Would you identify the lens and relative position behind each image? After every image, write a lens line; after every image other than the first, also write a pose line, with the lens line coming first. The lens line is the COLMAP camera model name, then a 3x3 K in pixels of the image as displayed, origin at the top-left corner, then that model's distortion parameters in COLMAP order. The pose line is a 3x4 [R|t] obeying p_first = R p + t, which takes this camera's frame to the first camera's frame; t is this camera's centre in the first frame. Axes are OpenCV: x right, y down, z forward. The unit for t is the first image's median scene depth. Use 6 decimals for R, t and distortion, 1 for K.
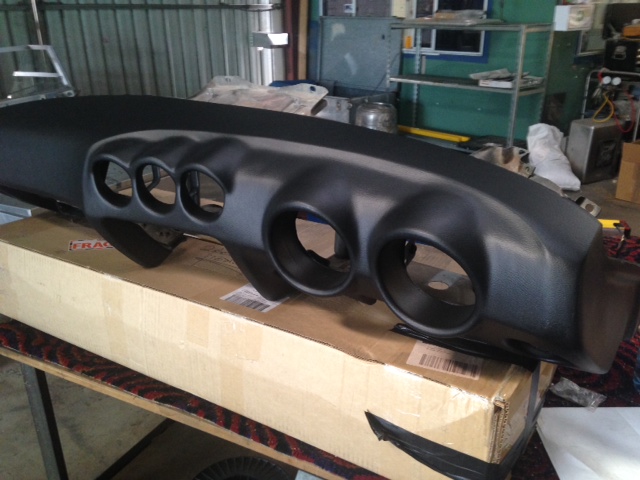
lens RADIAL K [[612.2, 0, 320.0], [0, 612.2, 240.0], [0, 0, 1]] dist [0.012569, 0.002077]
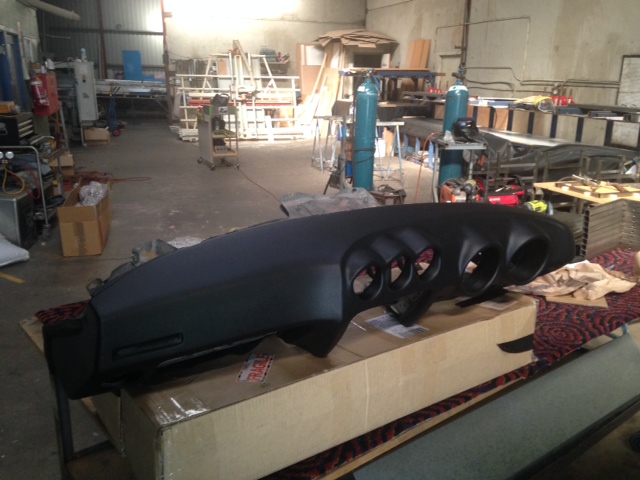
lens RADIAL K [[612.2, 0, 320.0], [0, 612.2, 240.0], [0, 0, 1]] dist [0.012569, 0.002077]
pose [[0.388513, -0.251184, 0.886546, -1.346587], [0.329280, 0.936445, 0.121021, -0.330859], [-0.860600, 0.244903, 0.446531, 0.441968]]
